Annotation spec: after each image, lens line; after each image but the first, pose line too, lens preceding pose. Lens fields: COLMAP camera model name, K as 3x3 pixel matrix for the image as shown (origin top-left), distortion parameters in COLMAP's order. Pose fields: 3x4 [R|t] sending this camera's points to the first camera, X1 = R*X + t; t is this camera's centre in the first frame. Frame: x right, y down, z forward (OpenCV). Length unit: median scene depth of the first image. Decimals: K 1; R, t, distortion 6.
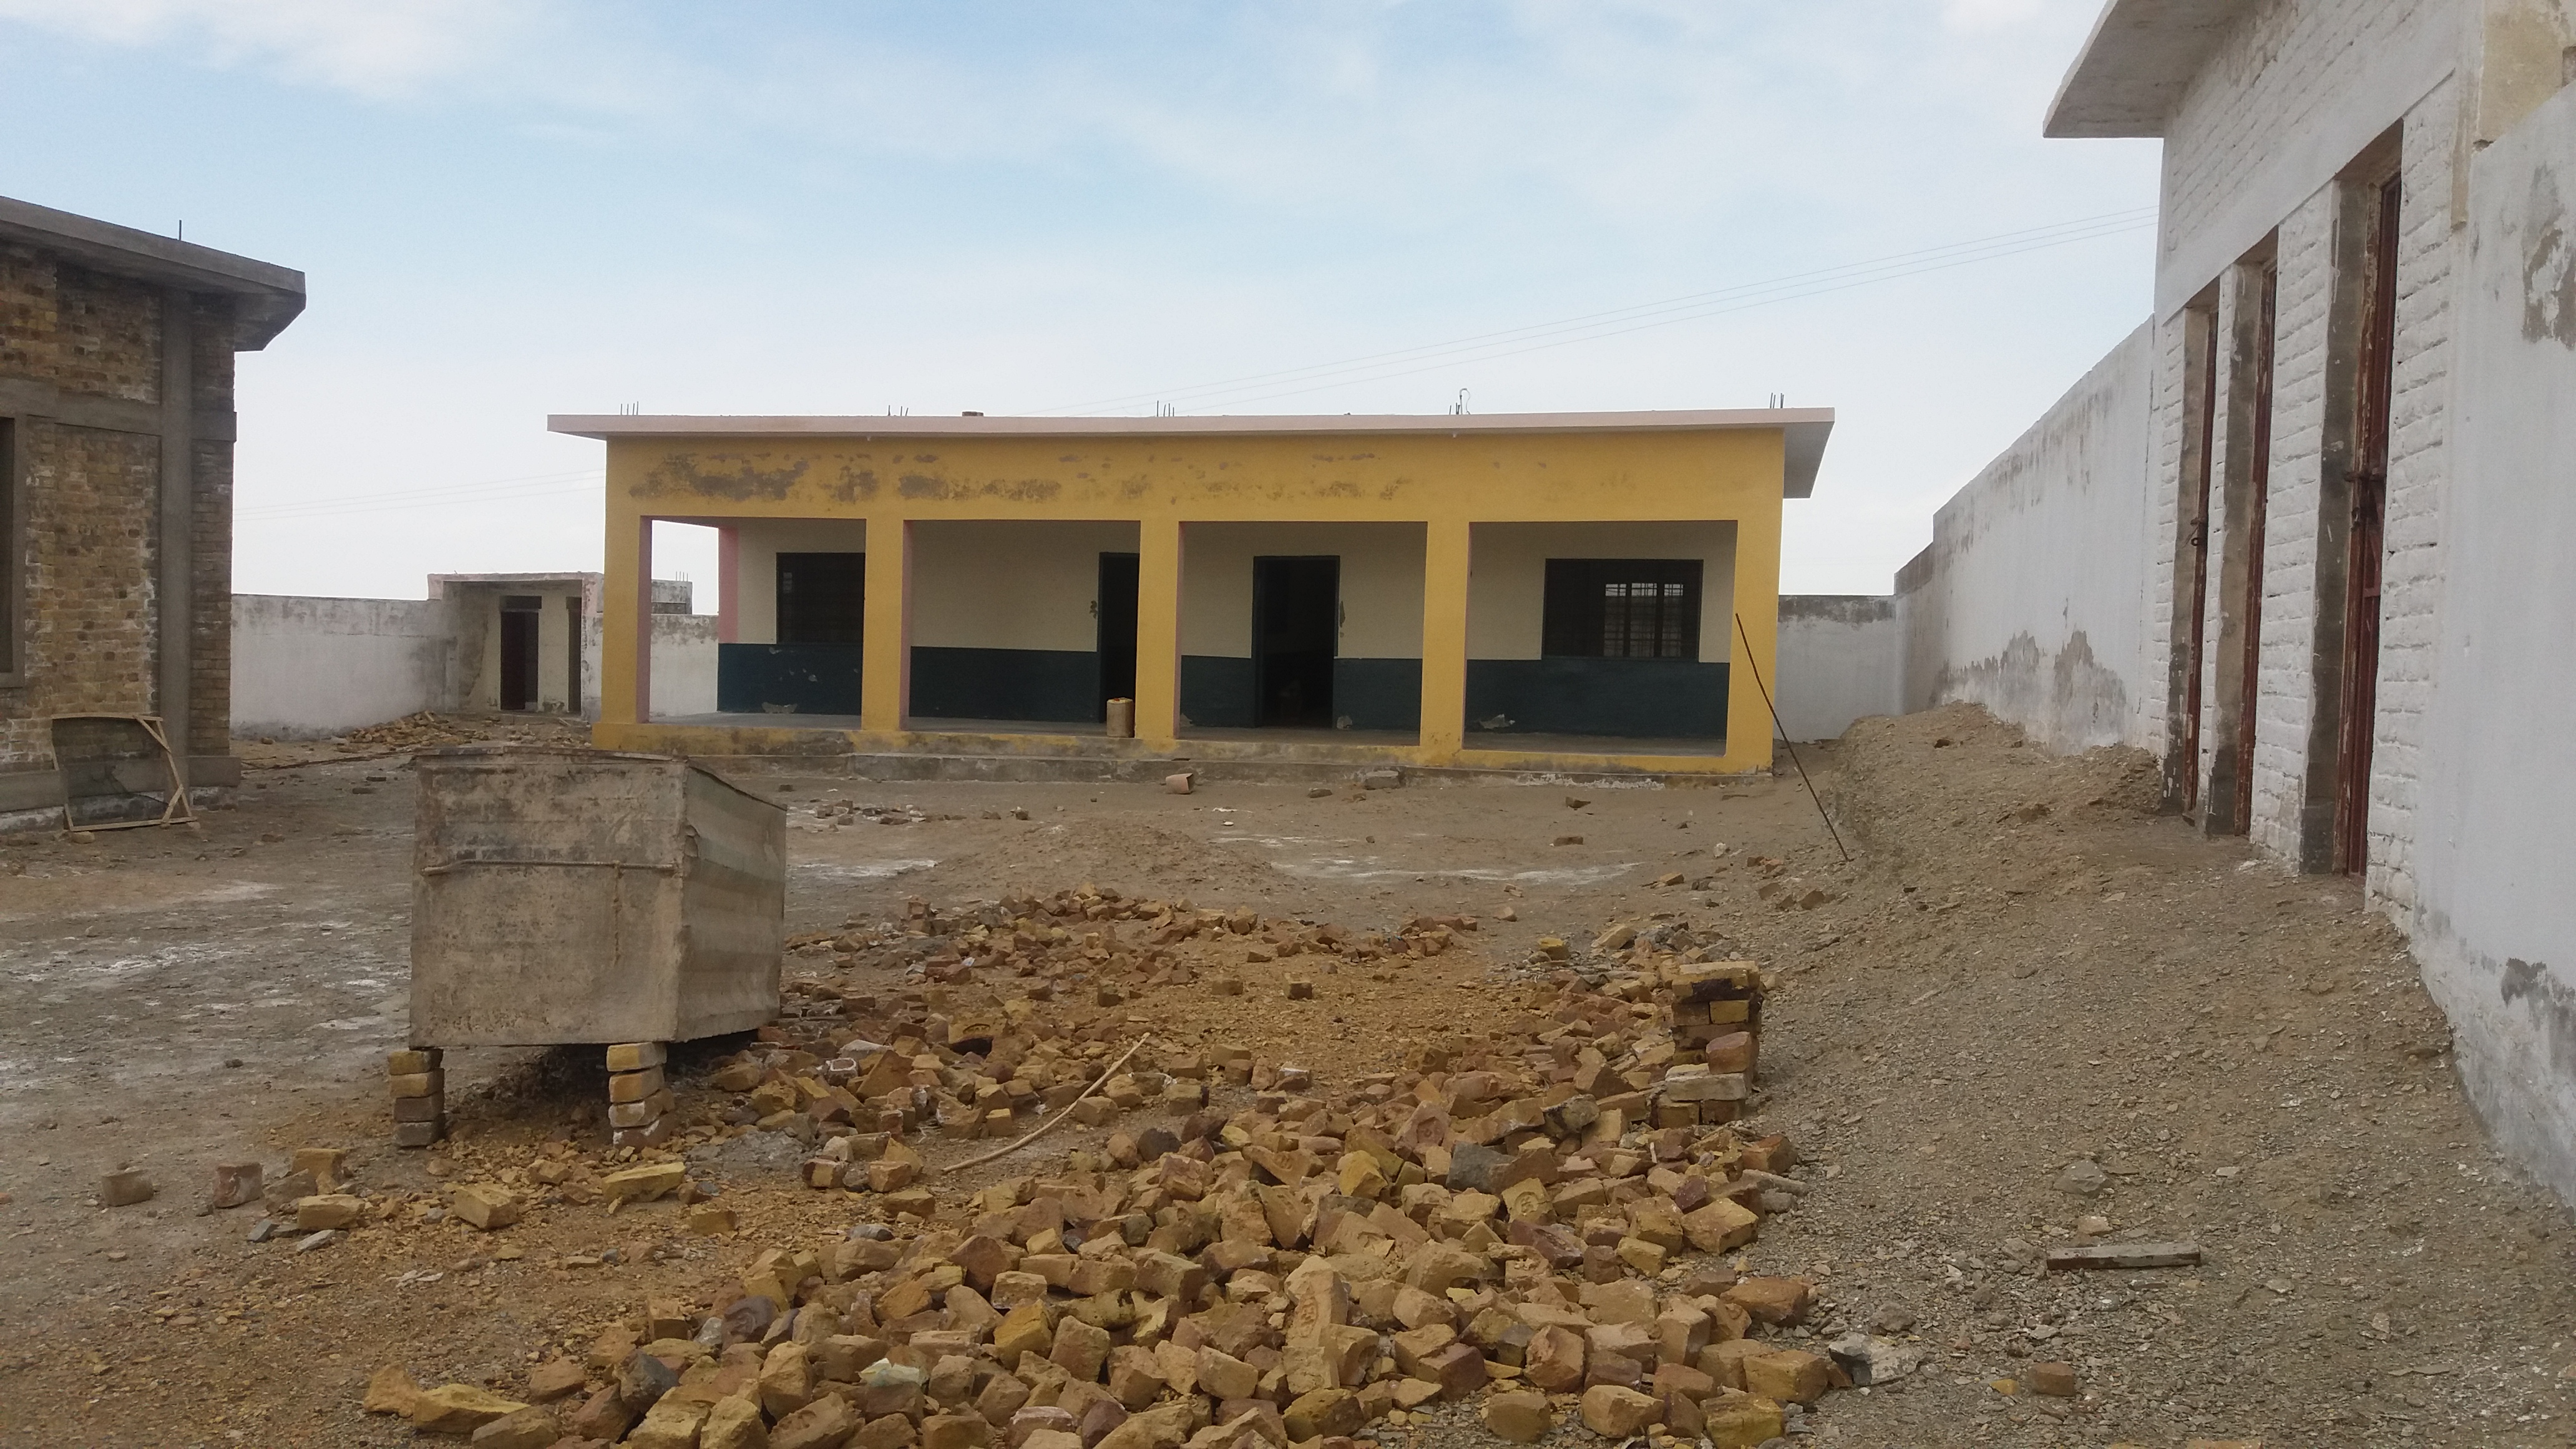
lens RADIAL K [[2010.2, 0, 1287.1], [0, 2010.2, 644.6], [0, 0, 1]] dist [0.254141, -0.724700]
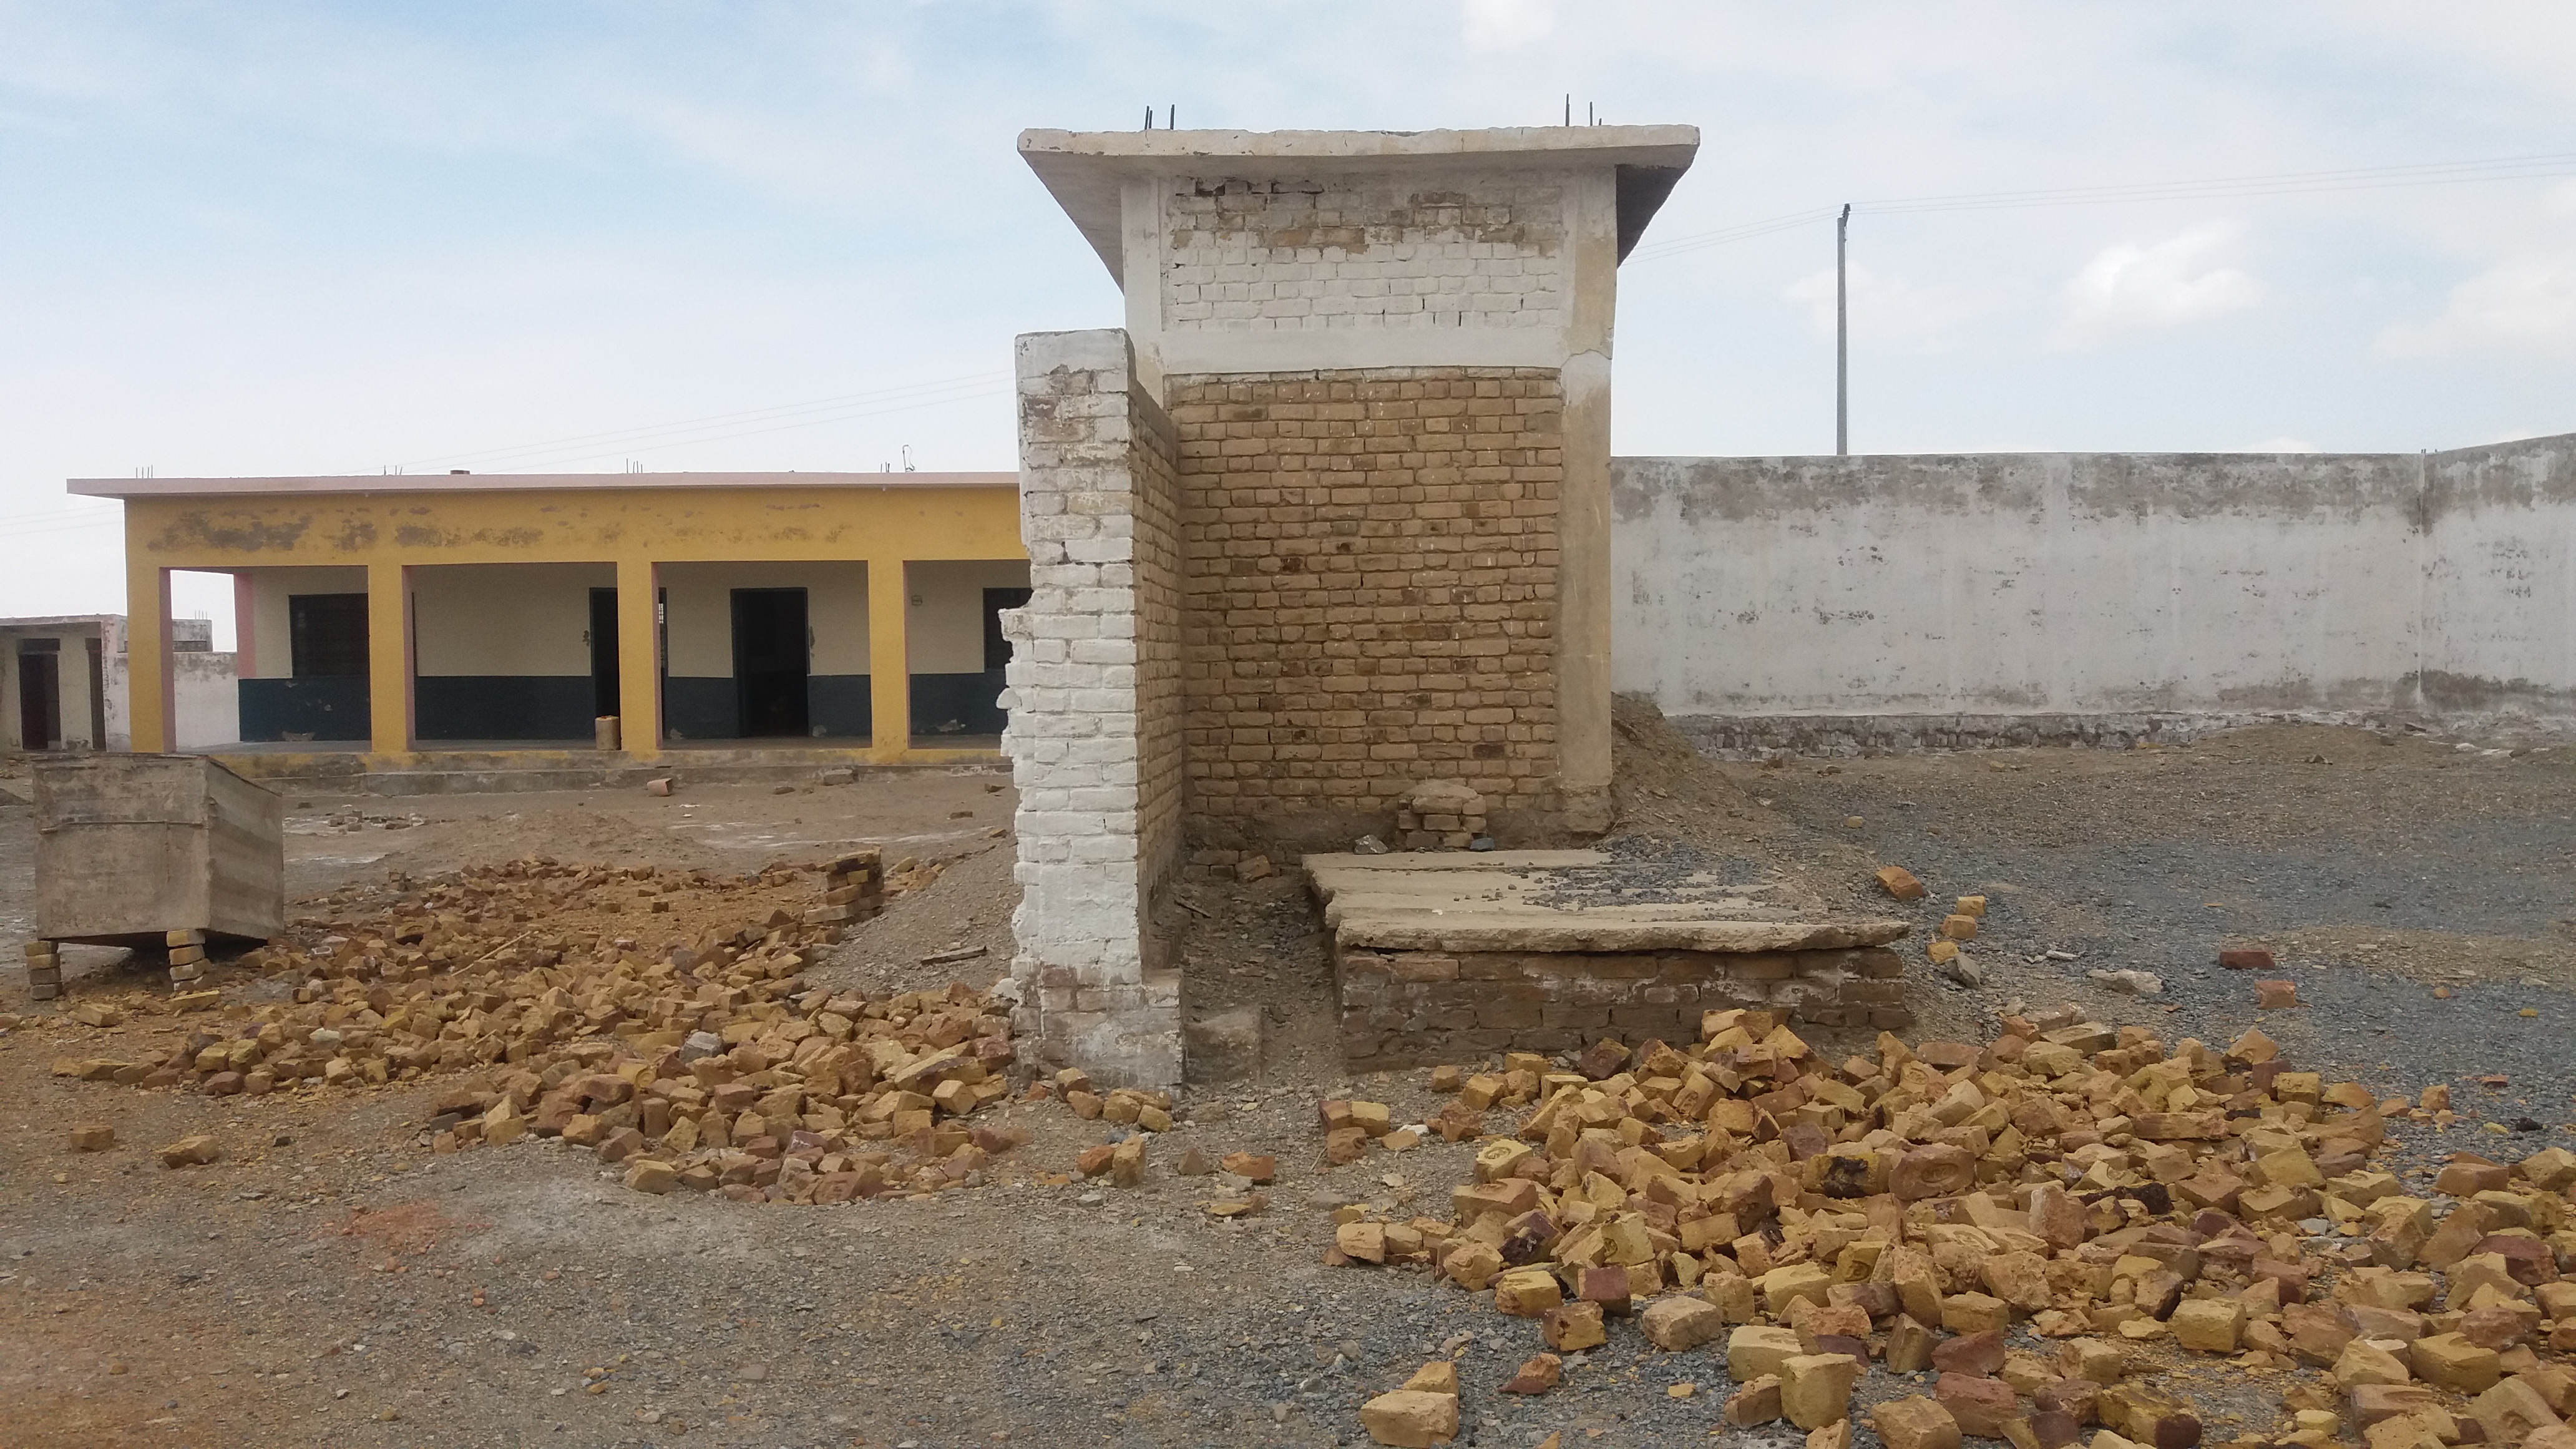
lens RADIAL K [[2051.7, 0, 1288.0], [0, 2051.7, 724.5], [0, 0, 1]] dist [0.001675, -0.075160]
pose [[0.979579, -0.036630, 0.197693, 0.067047], [0.029674, 0.998836, 0.038036, -0.001601], [-0.198856, -0.031393, 0.979526, -0.222716]]
